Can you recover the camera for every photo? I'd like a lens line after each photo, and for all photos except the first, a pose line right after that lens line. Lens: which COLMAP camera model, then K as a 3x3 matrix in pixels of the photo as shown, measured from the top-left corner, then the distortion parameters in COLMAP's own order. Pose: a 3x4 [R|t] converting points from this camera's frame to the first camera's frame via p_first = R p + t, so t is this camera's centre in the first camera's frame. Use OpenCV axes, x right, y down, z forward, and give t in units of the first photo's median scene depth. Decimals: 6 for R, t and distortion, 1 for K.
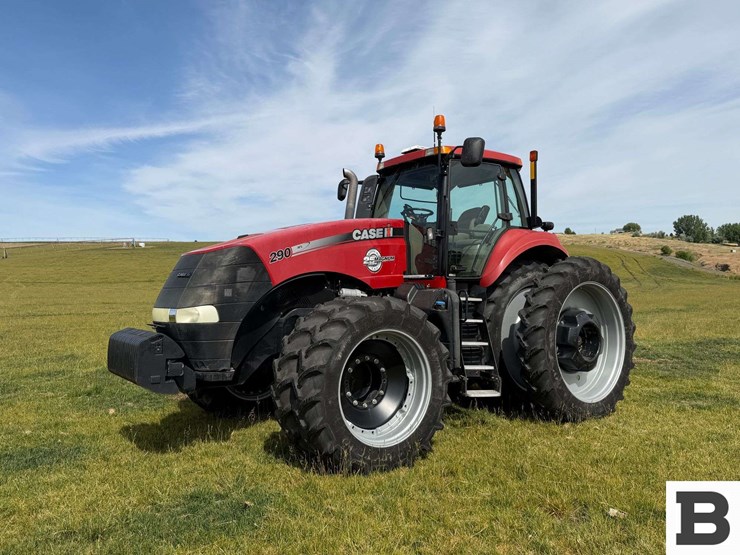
lens RADIAL K [[583.1, 0, 381.4], [0, 583.1, 278.9], [0, 0, 1]] dist [0.001290, -0.005848]
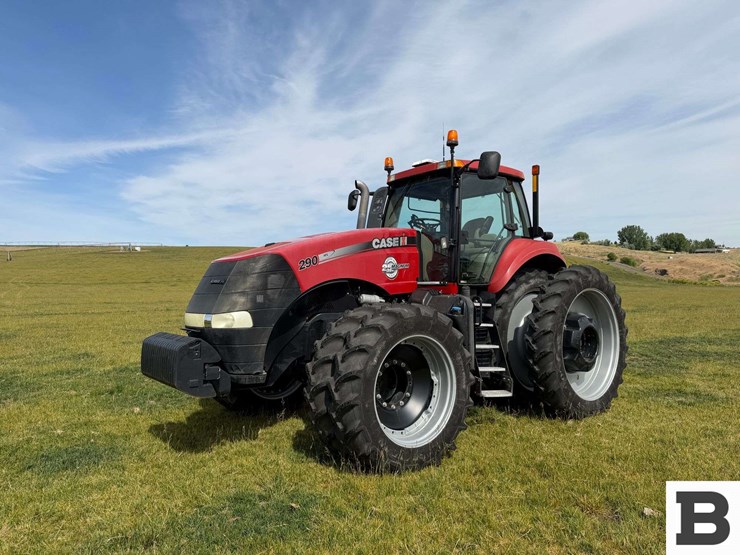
lens RADIAL K [[526.6, 0, 374.6], [0, 526.6, 289.9], [0, 0, 1]] dist [0.000582, -0.003966]
pose [[0.999402, 0.003438, 0.034401, -0.067881], [-0.004023, 0.999848, 0.016955, -0.006598], [-0.034337, -0.017083, 0.999264, 0.041649]]
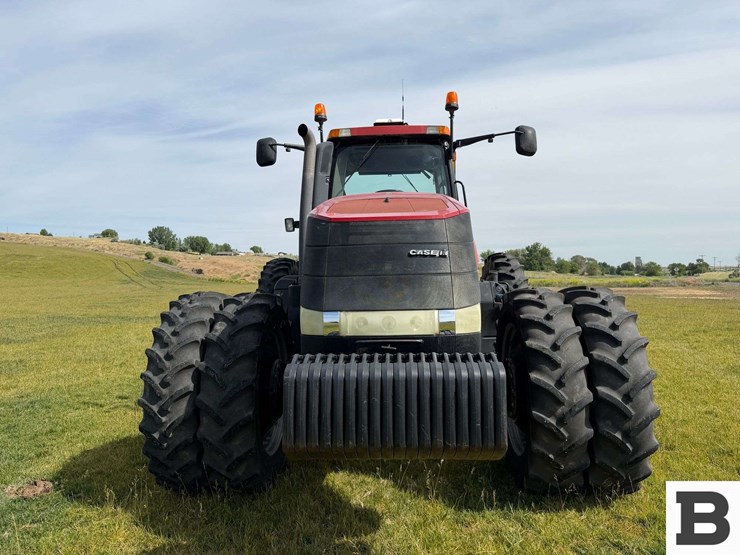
lens RADIAL K [[520.3, 0, 367.1], [0, 520.3, 298.4], [0, 0, 1]] dist [0.006771, -0.001603]
pose [[0.639293, -0.023217, 0.768613, -0.576943], [-0.002369, 0.999480, 0.032161, 0.016327], [-0.768960, -0.022381, 0.638905, 0.530294]]
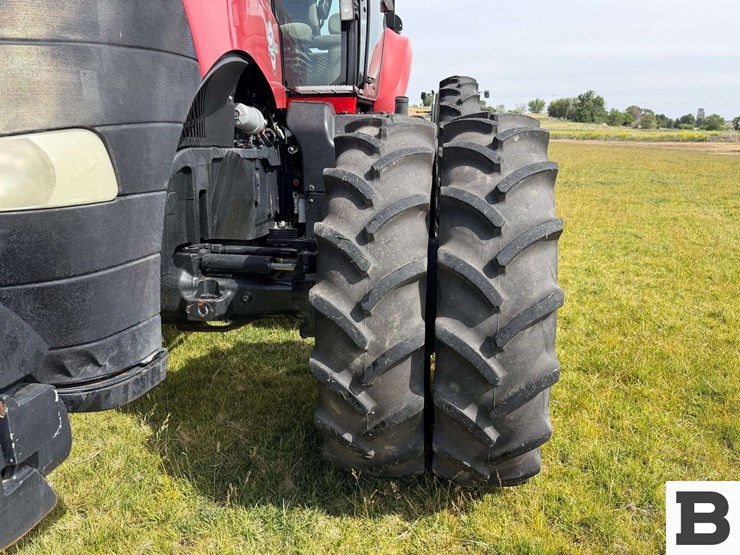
lens RADIAL K [[510.5, 0, 370.0], [0, 510.5, 277.5], [0, 0, 1]] dist [0.005134, 0.000767]
pose [[0.693583, -0.185105, 0.696189, -0.266404], [-0.021118, 0.960783, 0.276494, 0.030990], [-0.720067, -0.206474, 0.662474, 0.544297]]
